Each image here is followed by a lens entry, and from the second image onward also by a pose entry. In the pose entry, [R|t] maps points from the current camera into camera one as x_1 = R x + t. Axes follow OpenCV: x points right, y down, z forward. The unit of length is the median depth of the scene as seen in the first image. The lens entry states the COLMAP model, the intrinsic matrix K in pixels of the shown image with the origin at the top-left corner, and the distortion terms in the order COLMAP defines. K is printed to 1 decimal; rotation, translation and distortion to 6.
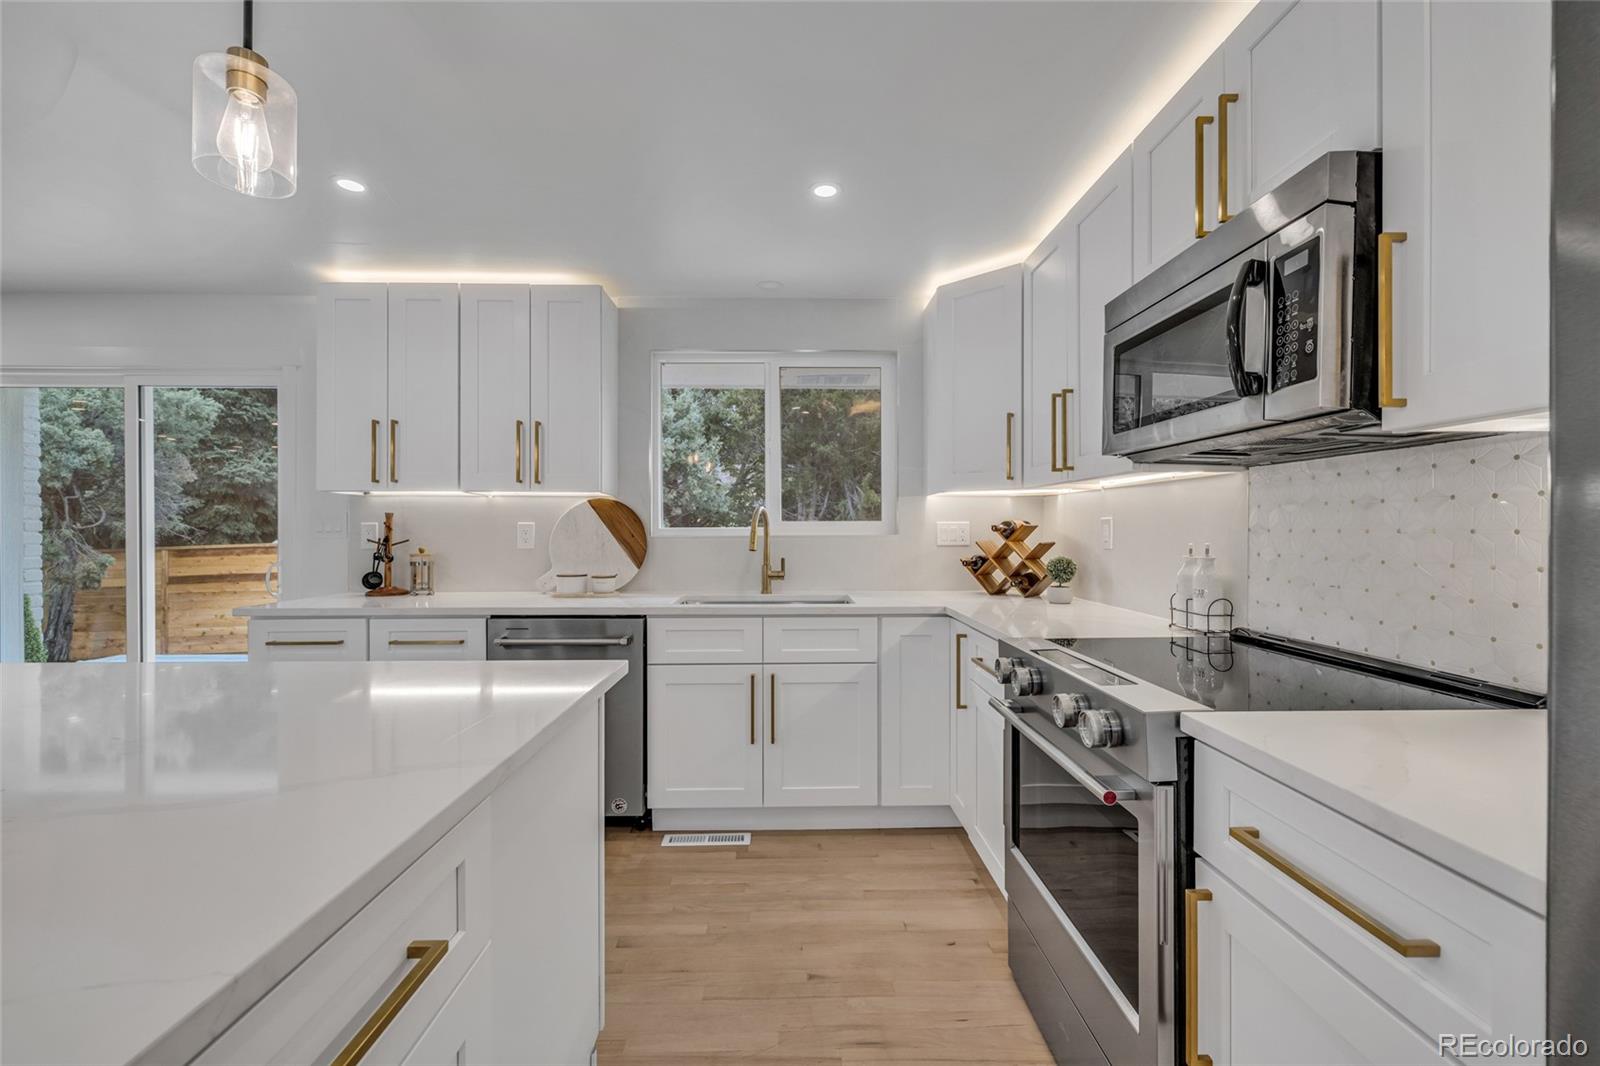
lens RADIAL K [[670.0, 0, 797.2], [0, 670.0, 529.5], [0, 0, 1]] dist [0.001351, 0.000752]
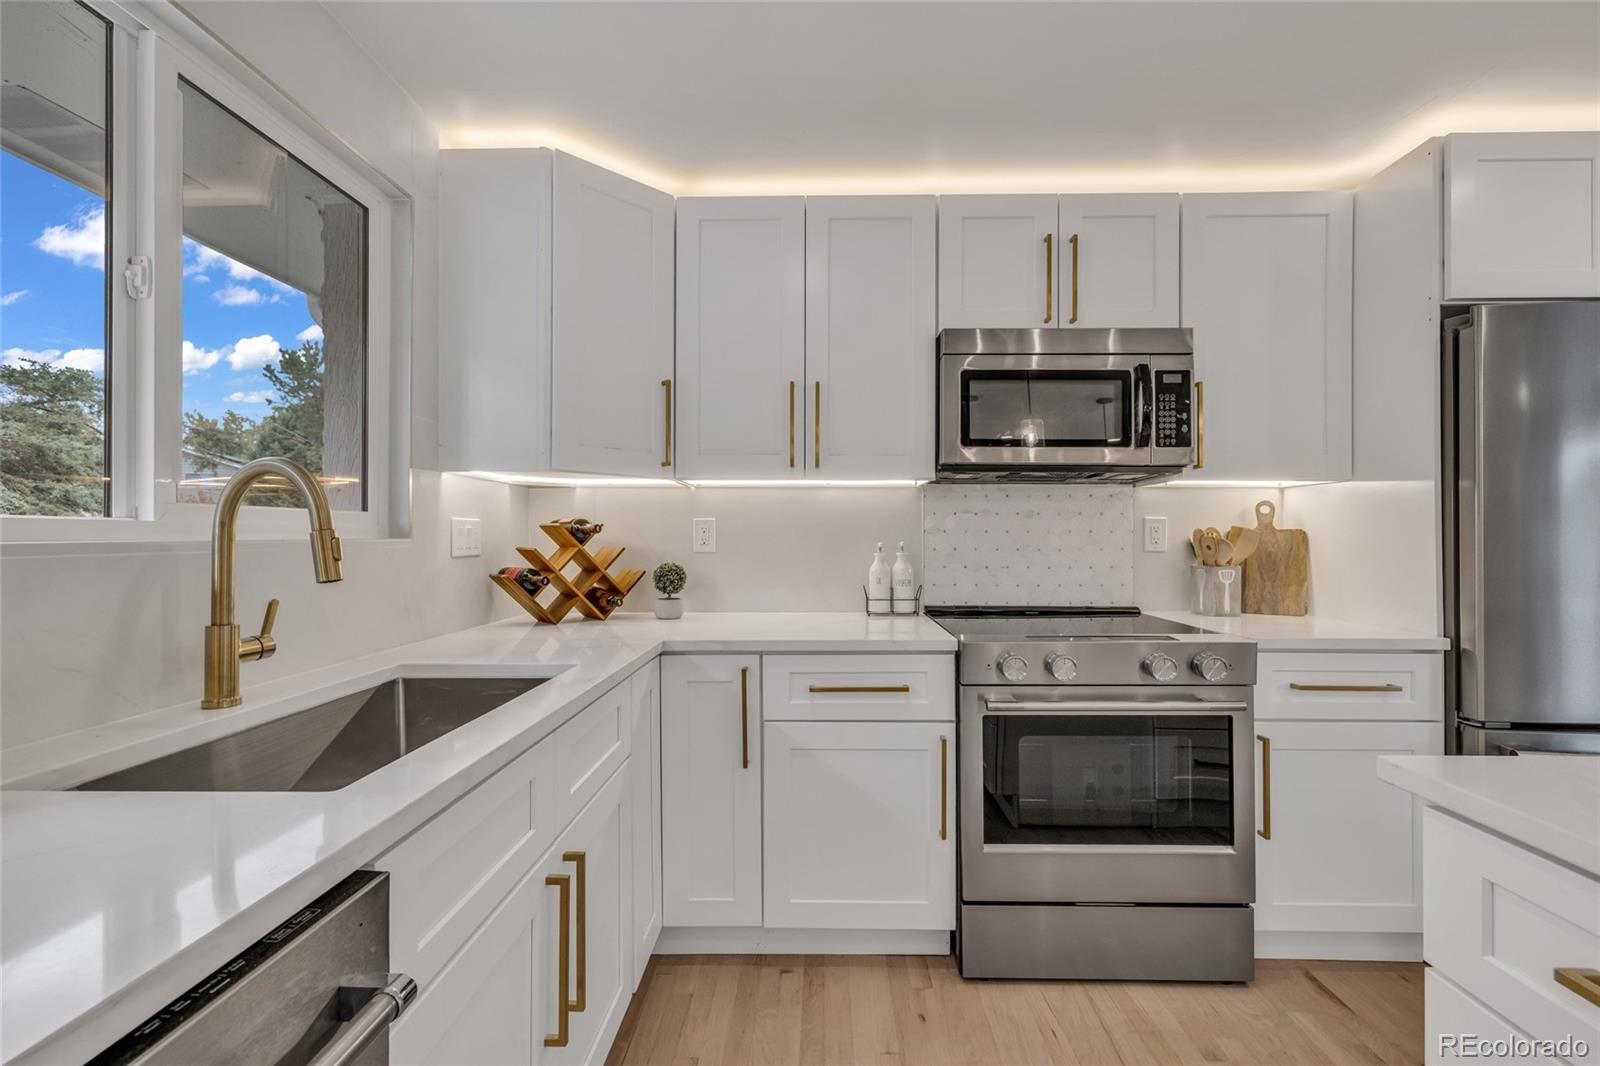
lens RADIAL K [[670.0, 0, 805.3], [0, 670.0, 533.7], [0, 0, 1]] dist [0.001351, 0.000752]
pose [[0.040425, 0.006354, 0.999162, -0.410798], [0.001723, 0.999978, -0.006429, 0.008656], [-0.999181, 0.001982, 0.040413, 0.731320]]
